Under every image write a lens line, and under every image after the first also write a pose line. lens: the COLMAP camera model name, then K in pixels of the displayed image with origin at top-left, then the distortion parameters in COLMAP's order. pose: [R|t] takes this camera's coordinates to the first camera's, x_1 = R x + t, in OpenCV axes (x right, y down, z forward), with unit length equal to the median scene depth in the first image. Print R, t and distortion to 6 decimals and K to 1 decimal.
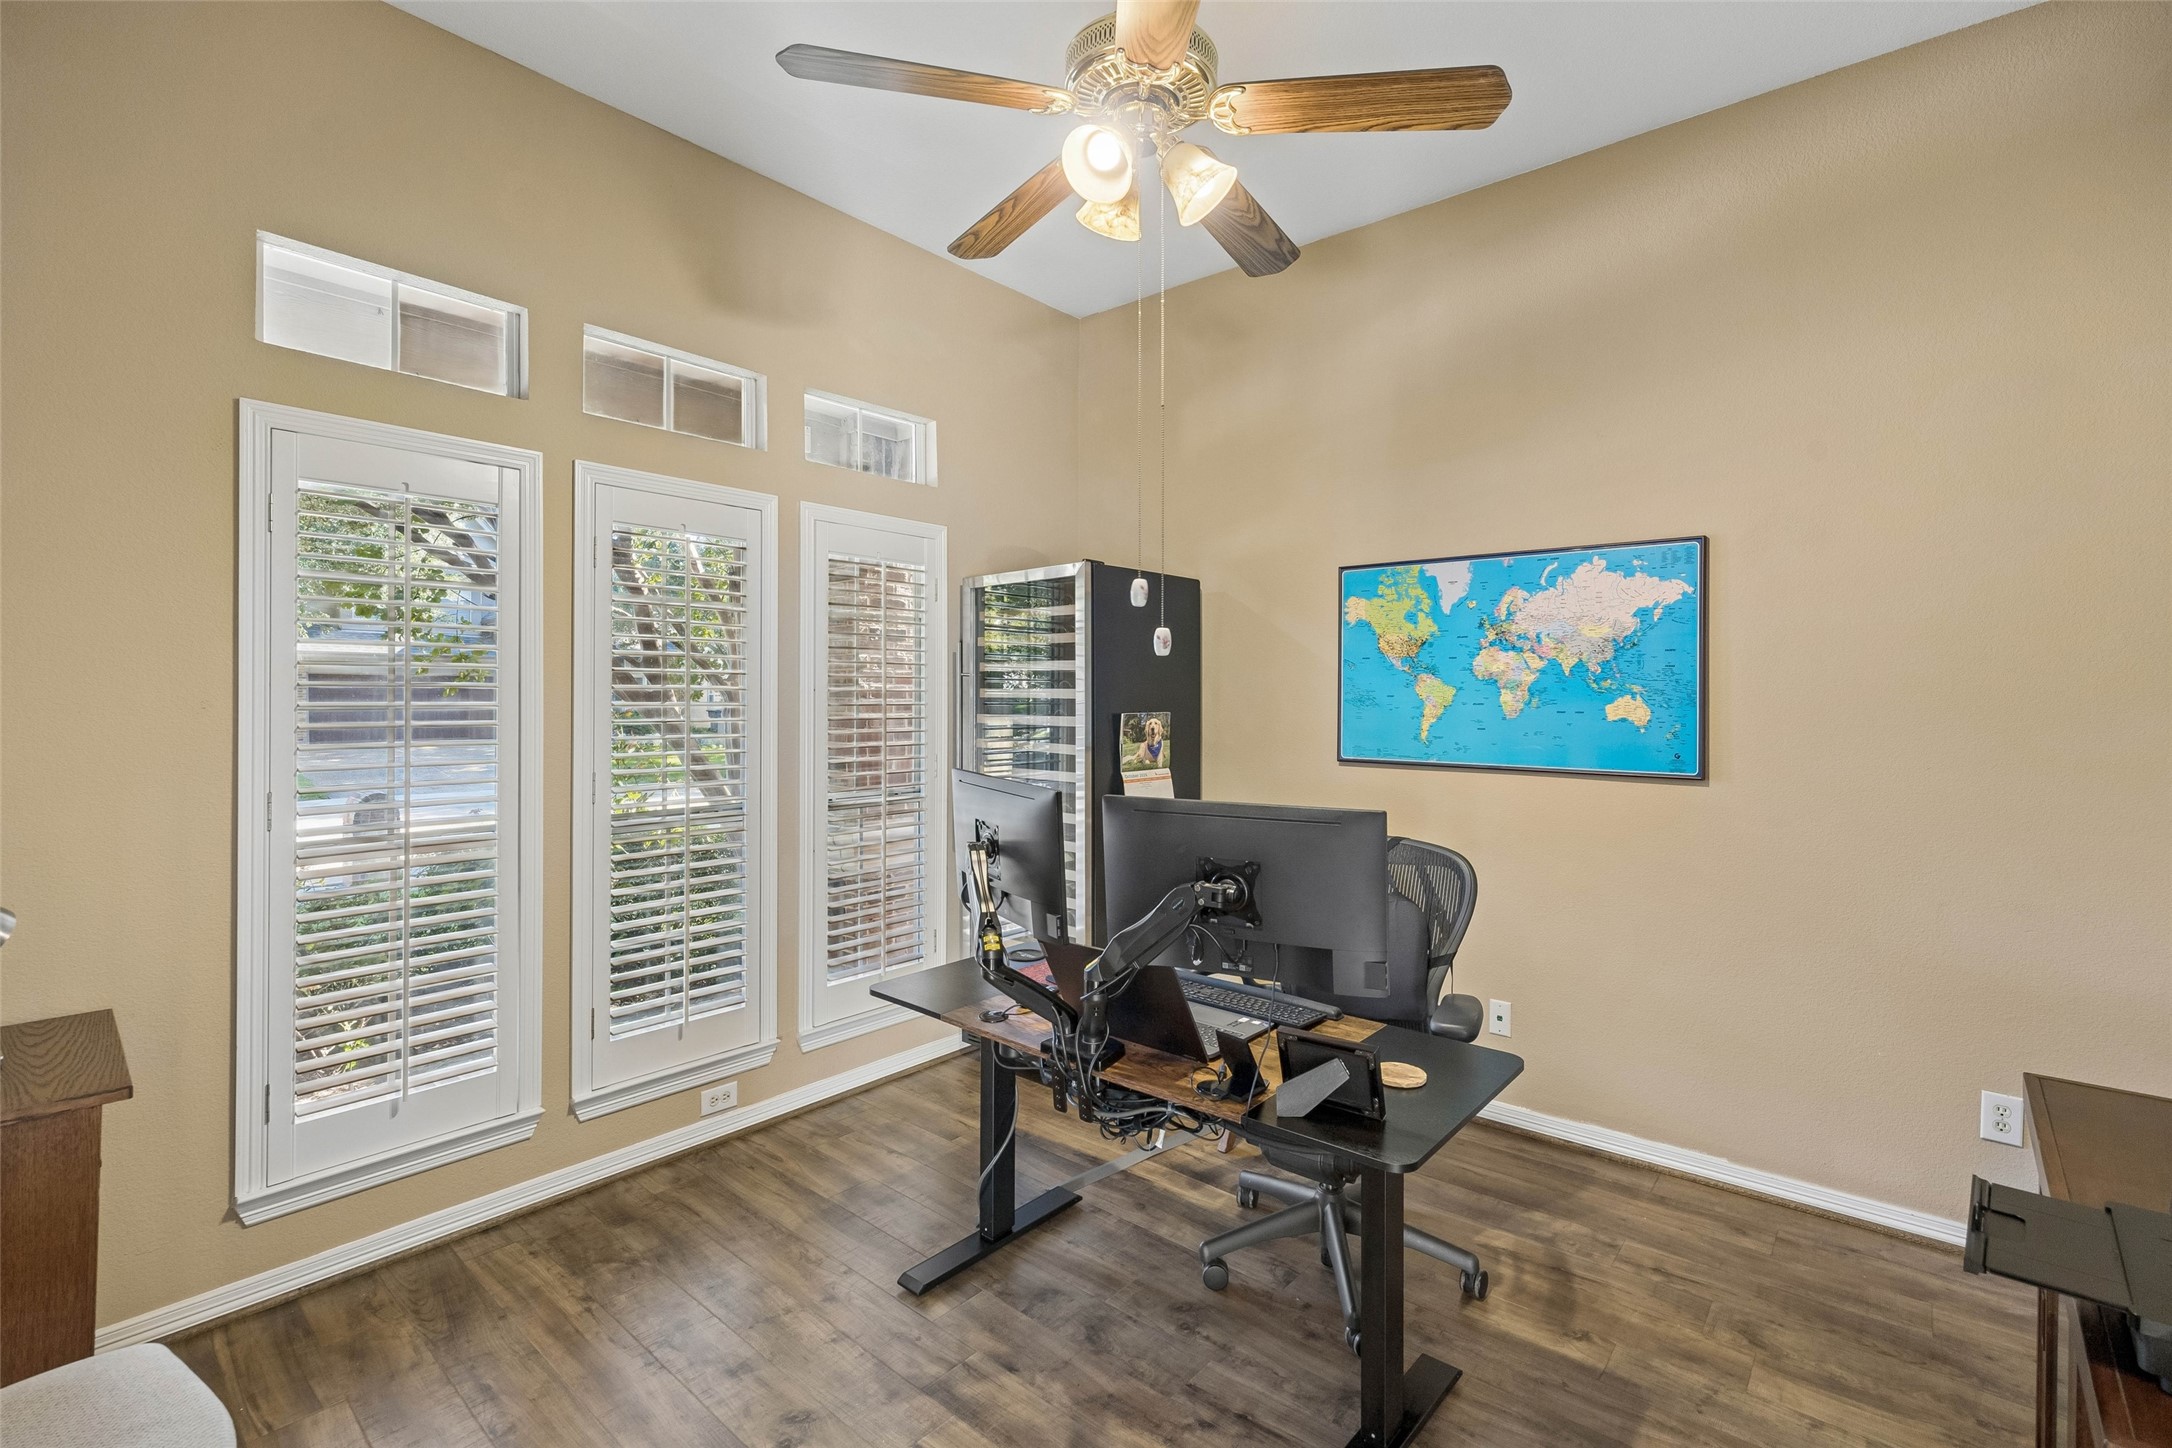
lens RADIAL K [[994.0, 0, 1086.8], [0, 994.0, 706.5], [0, 0, 1]] dist [-0.001896, -0.000101]
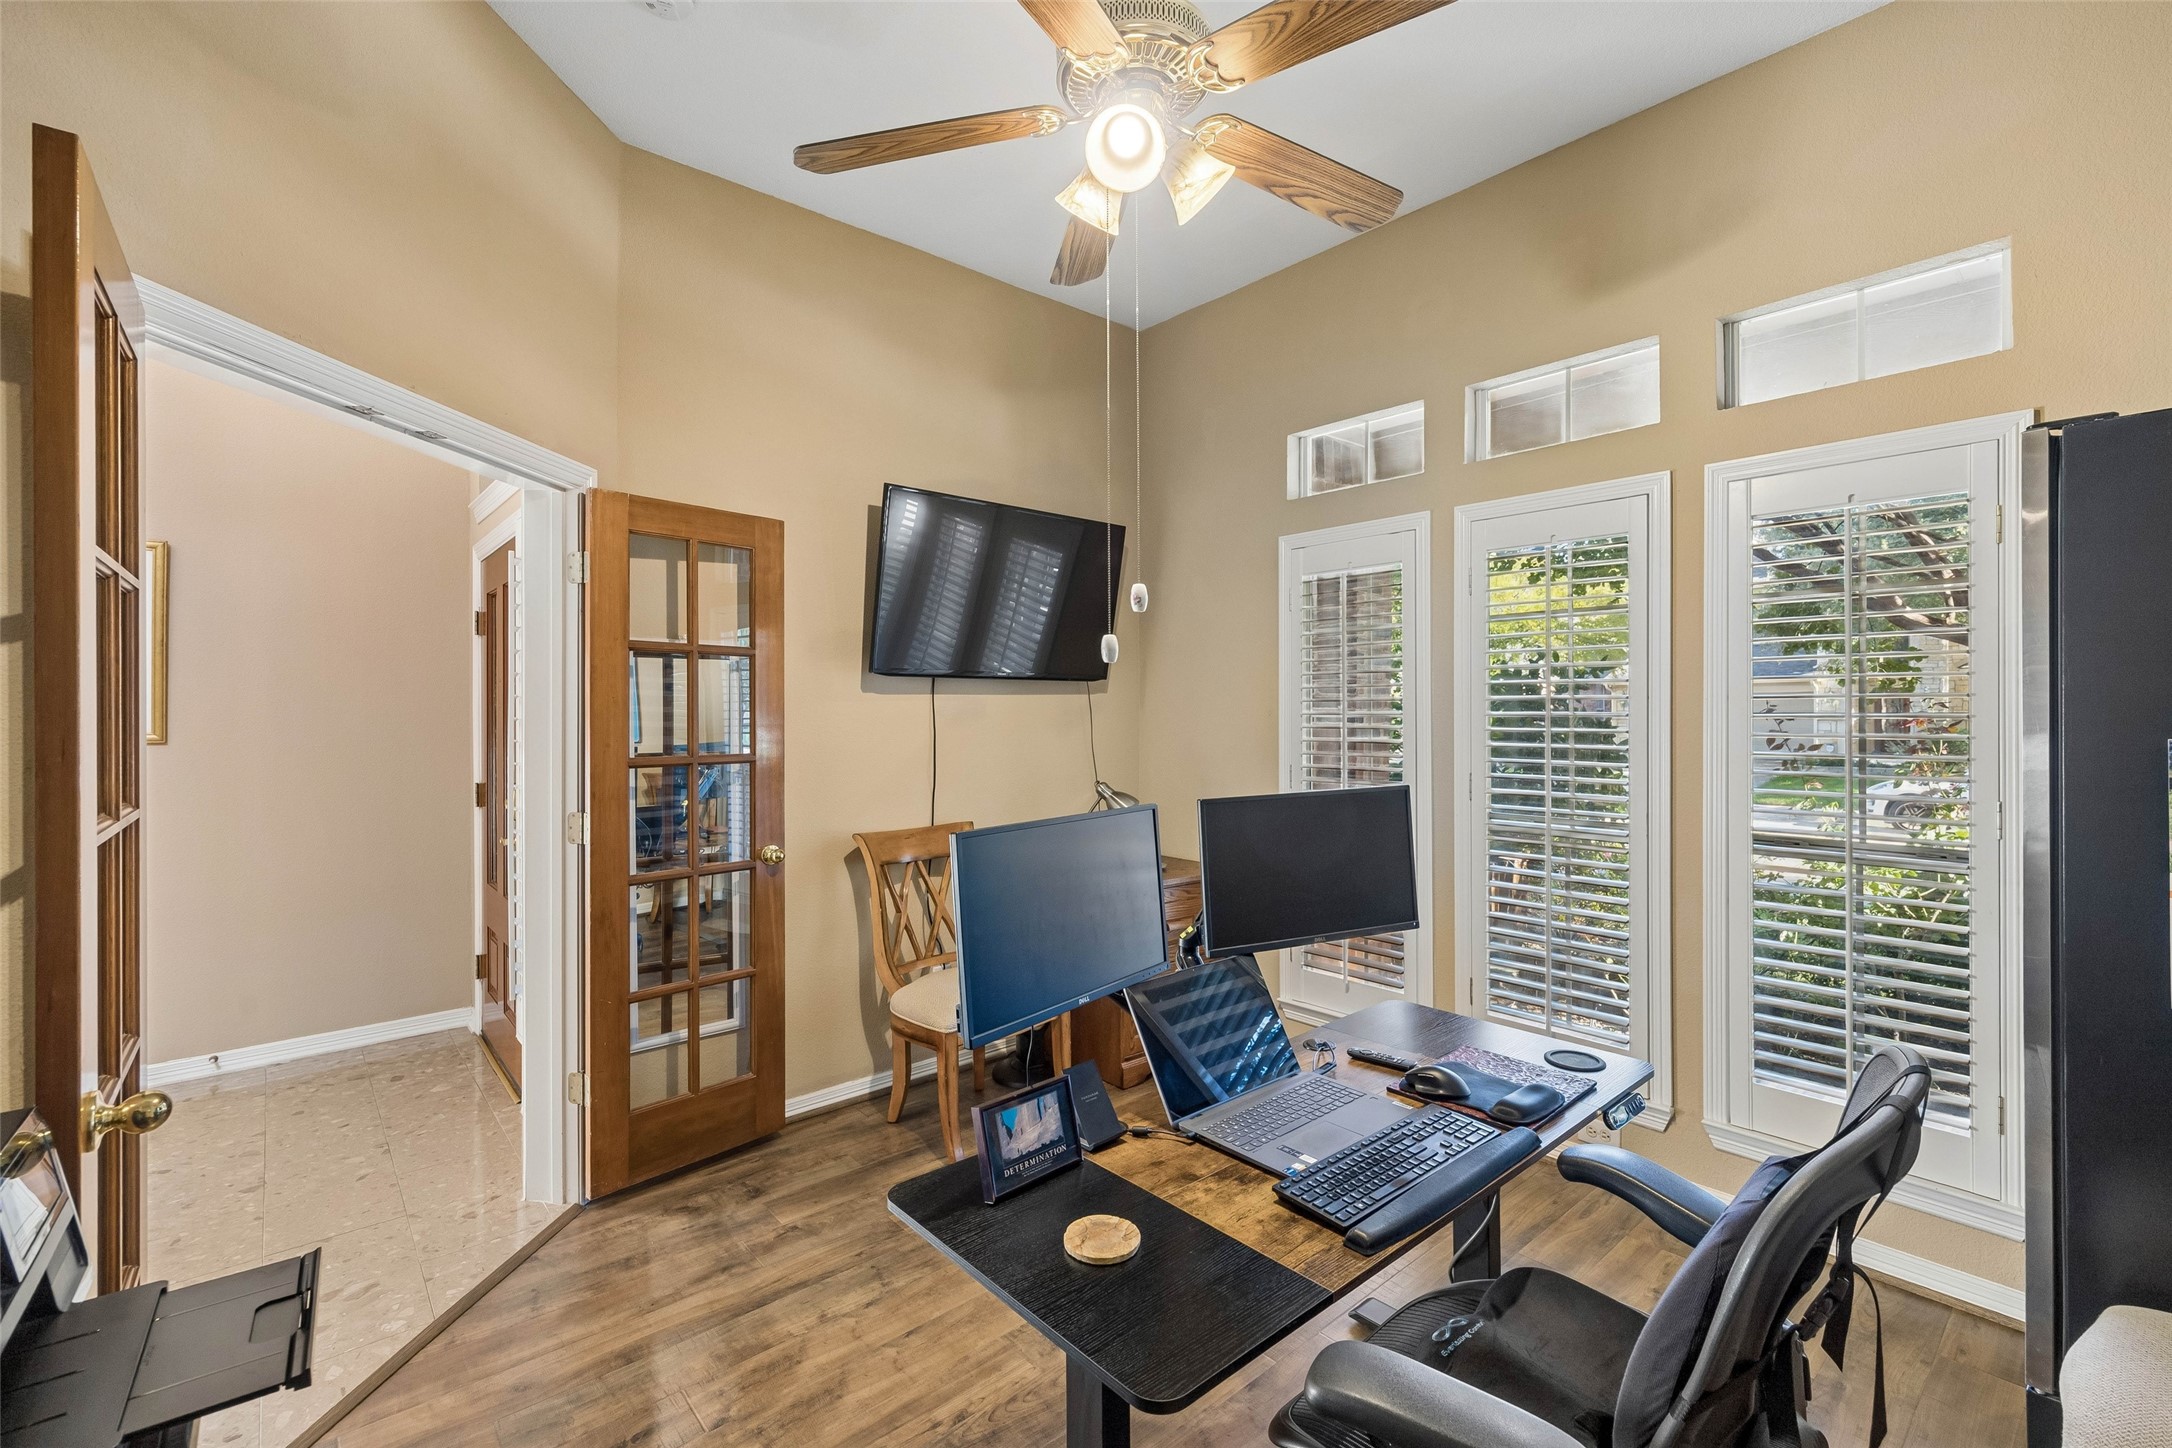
lens RADIAL K [[925.7, 0, 1087.9], [0, 925.7, 724.1], [0, 0, 1]] dist [0.001880, 0.000164]
pose [[-0.145026, 0.000582, -0.989428, 0.573595], [-0.003549, 0.999993, 0.001108, 0.007980], [0.989421, 0.003672, -0.145023, 0.657145]]
